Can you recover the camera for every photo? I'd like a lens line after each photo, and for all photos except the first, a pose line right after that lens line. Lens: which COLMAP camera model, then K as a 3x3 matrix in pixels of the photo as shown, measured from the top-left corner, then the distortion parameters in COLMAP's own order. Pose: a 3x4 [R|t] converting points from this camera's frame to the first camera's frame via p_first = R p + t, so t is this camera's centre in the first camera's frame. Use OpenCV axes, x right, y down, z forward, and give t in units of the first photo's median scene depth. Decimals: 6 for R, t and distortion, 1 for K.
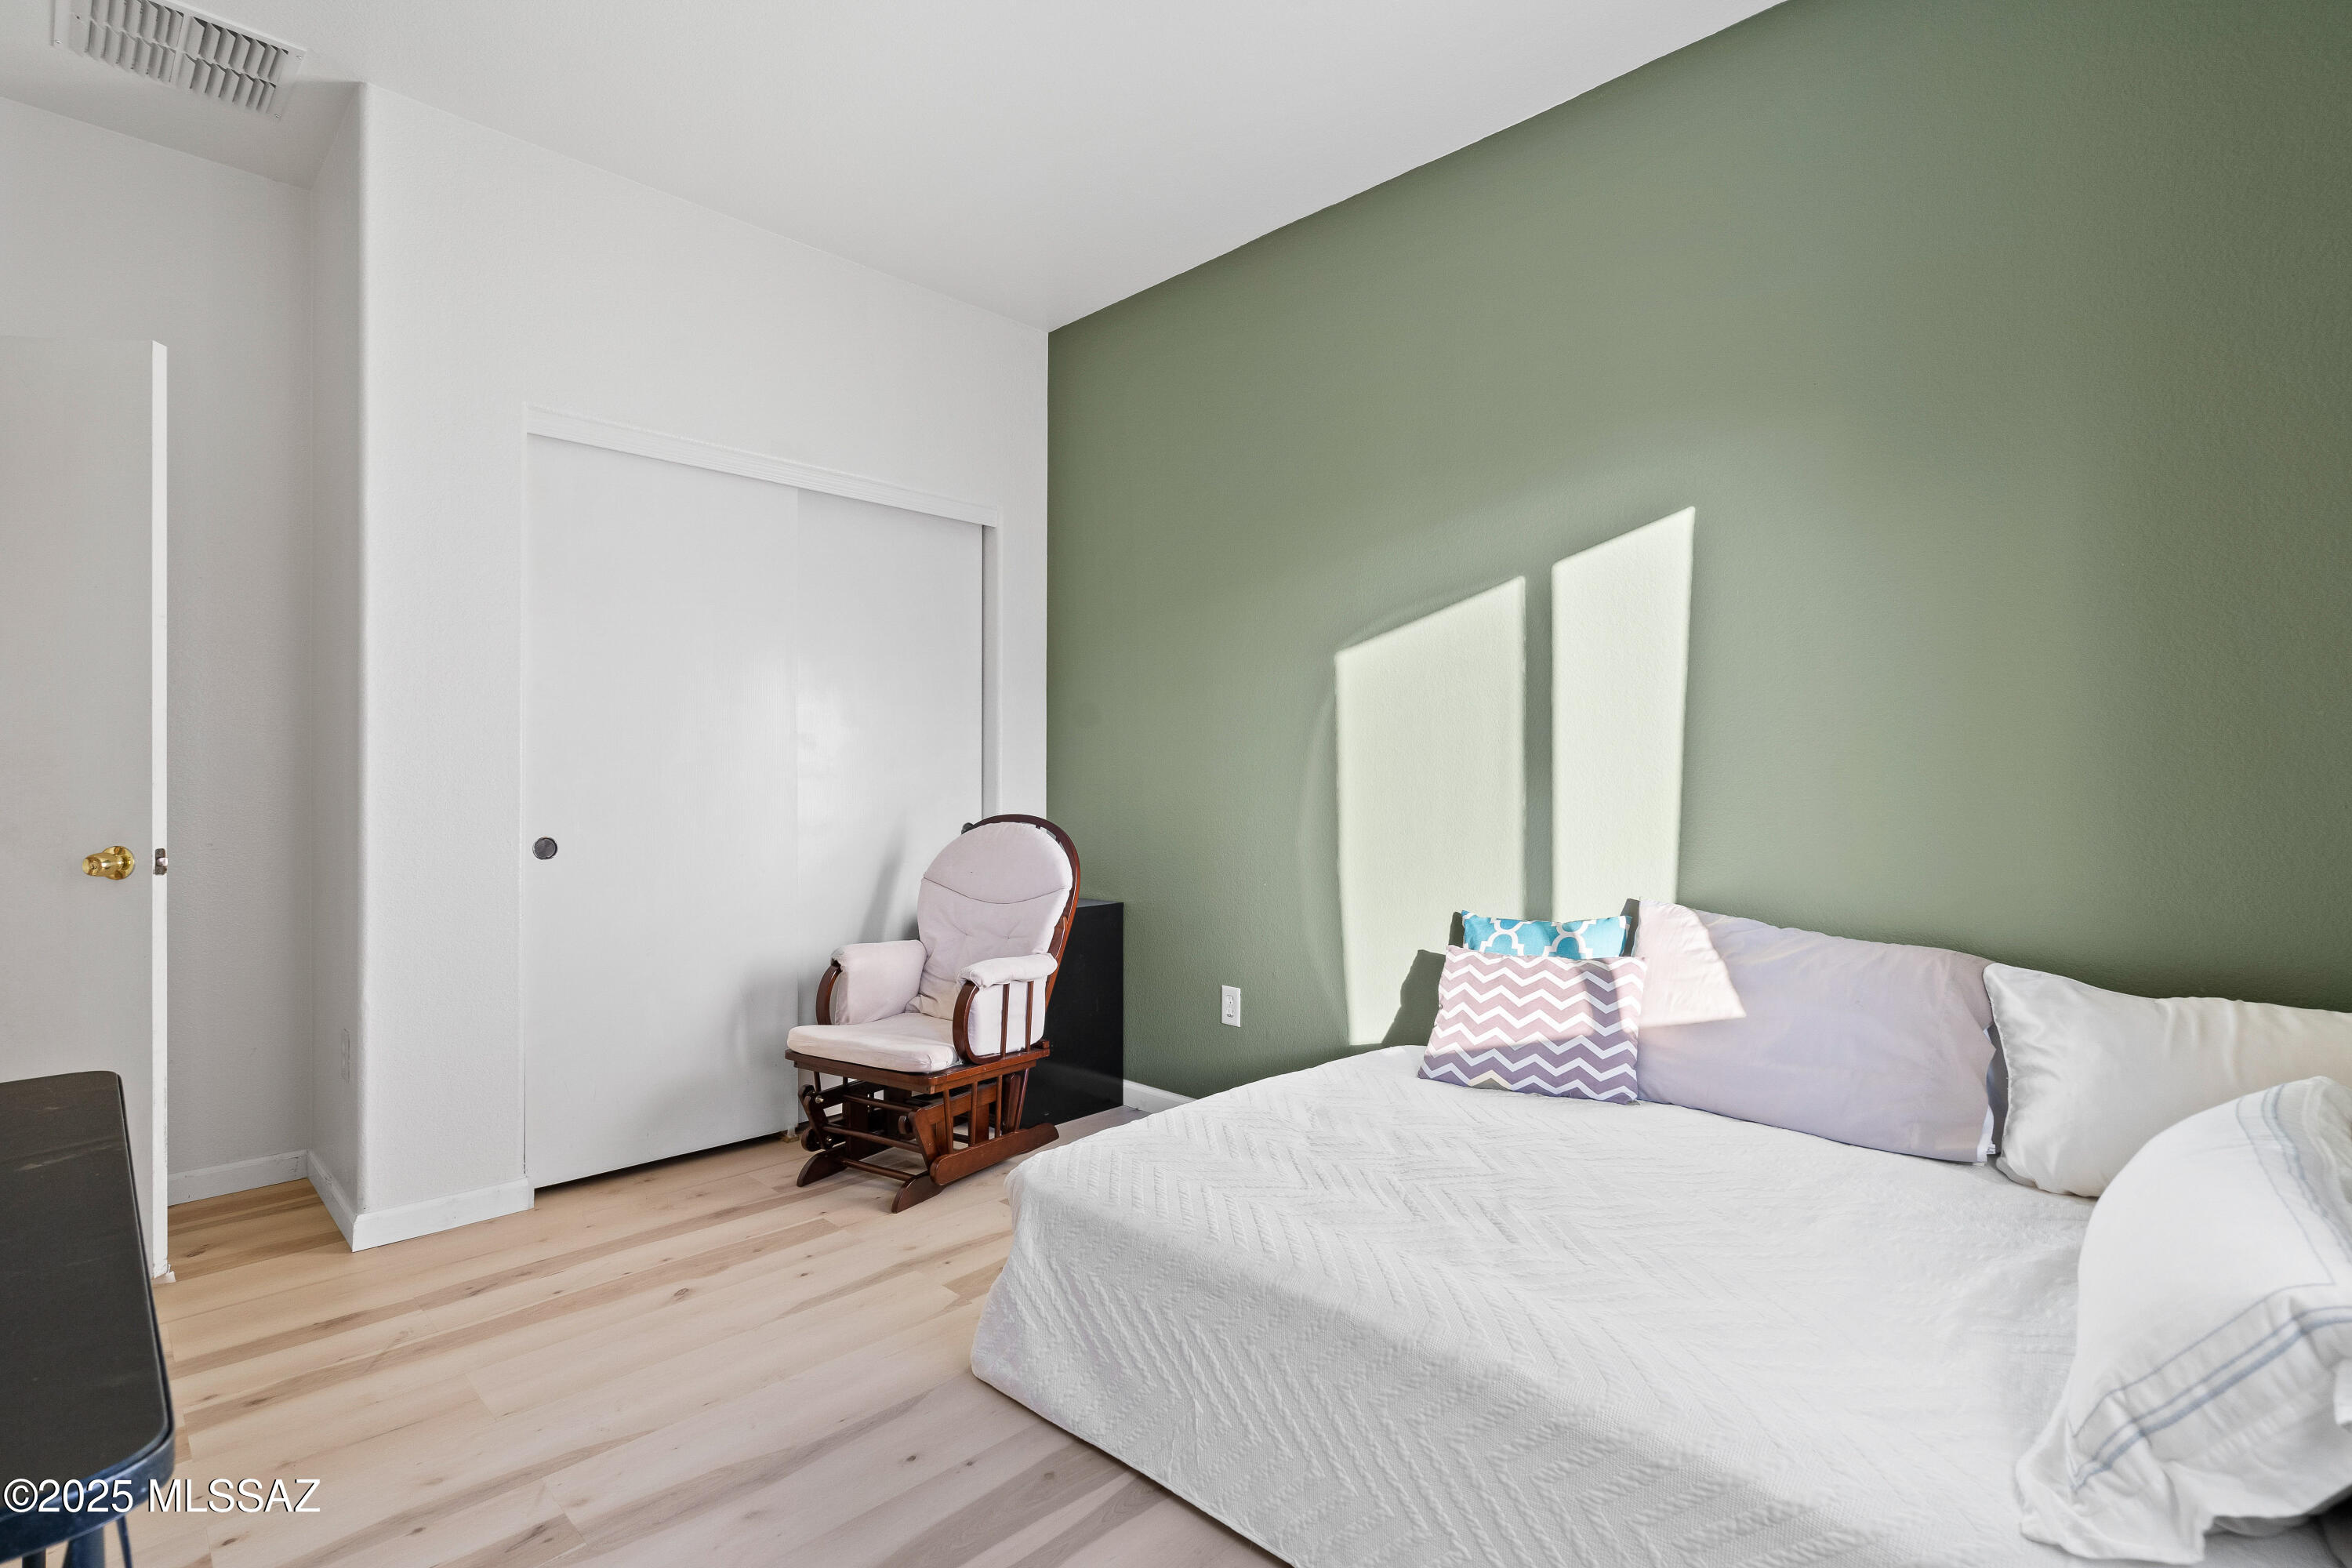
lens RADIAL K [[1124.8, 0, 1170.5], [0, 1124.8, 787.9], [0, 0, 1]] dist [0.000718, 0.000049]
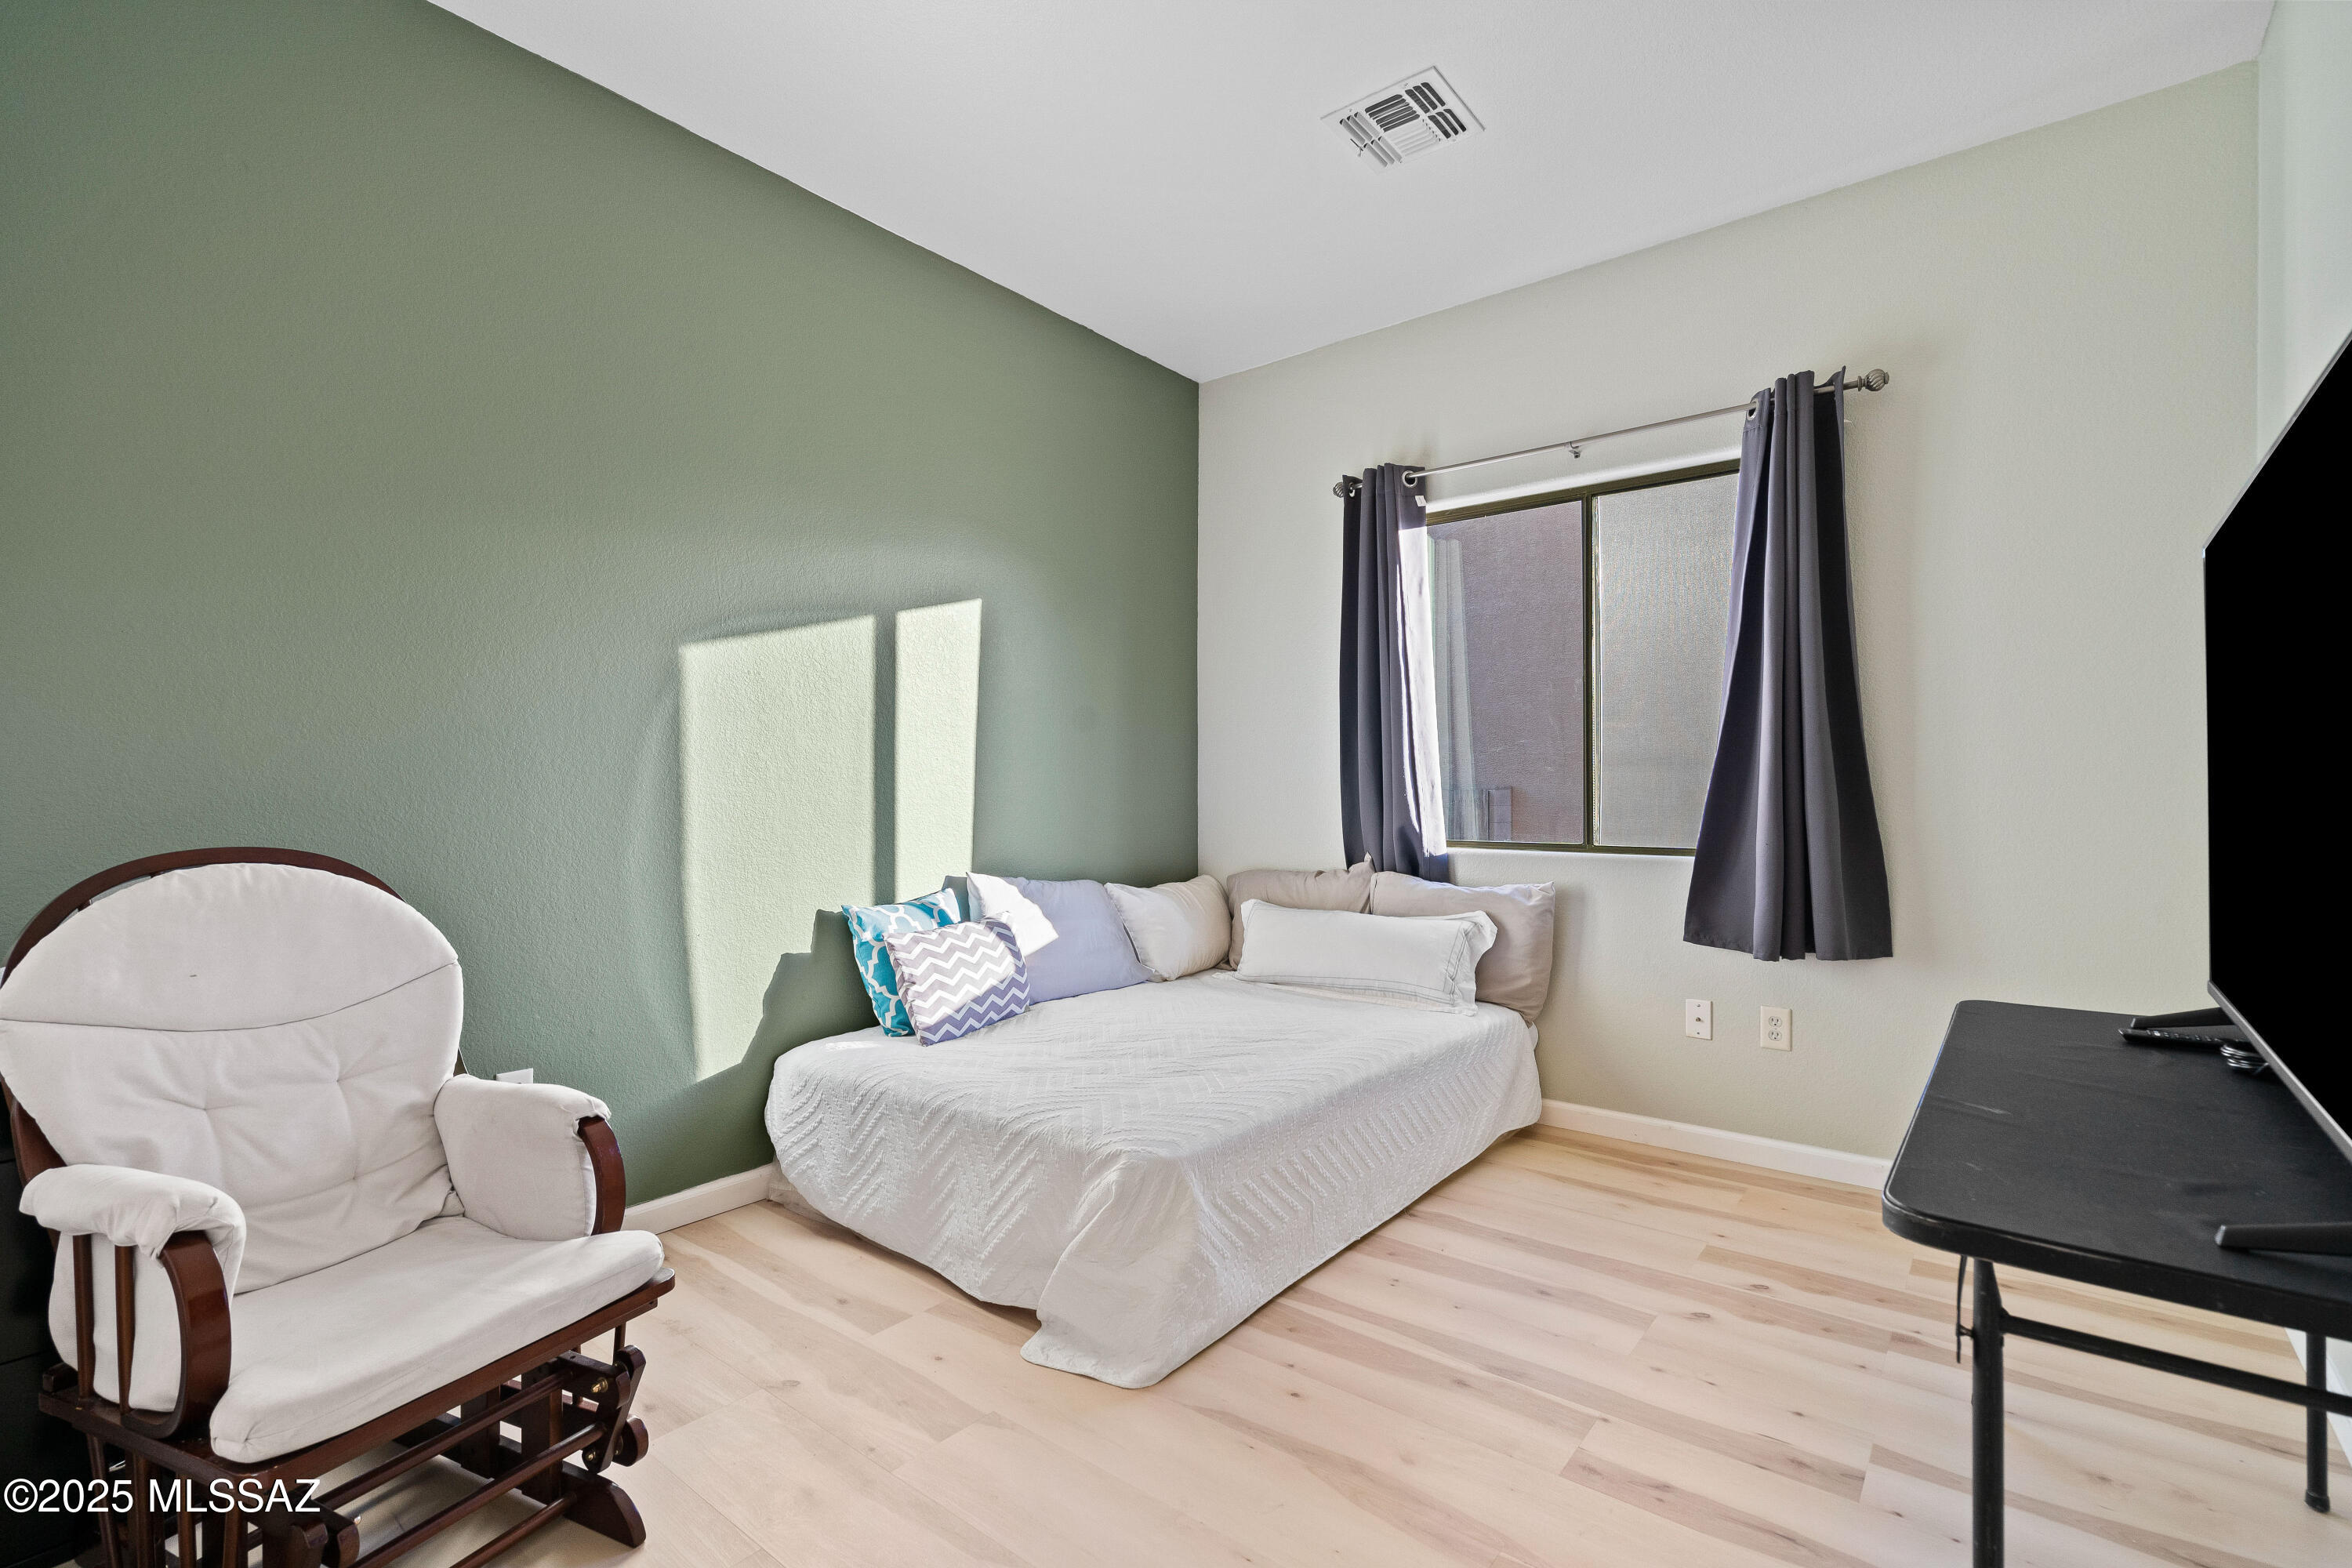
lens RADIAL K [[1072.4, 0, 1169.9], [0, 1072.4, 789.7], [0, 0, 1]] dist [-0.007069, 0.002526]
pose [[-0.108941, 0.009140, 0.994006, -0.968770], [0.007396, 0.999938, -0.008384, 0.008173], [-0.994021, 0.006438, -0.109002, 0.944656]]
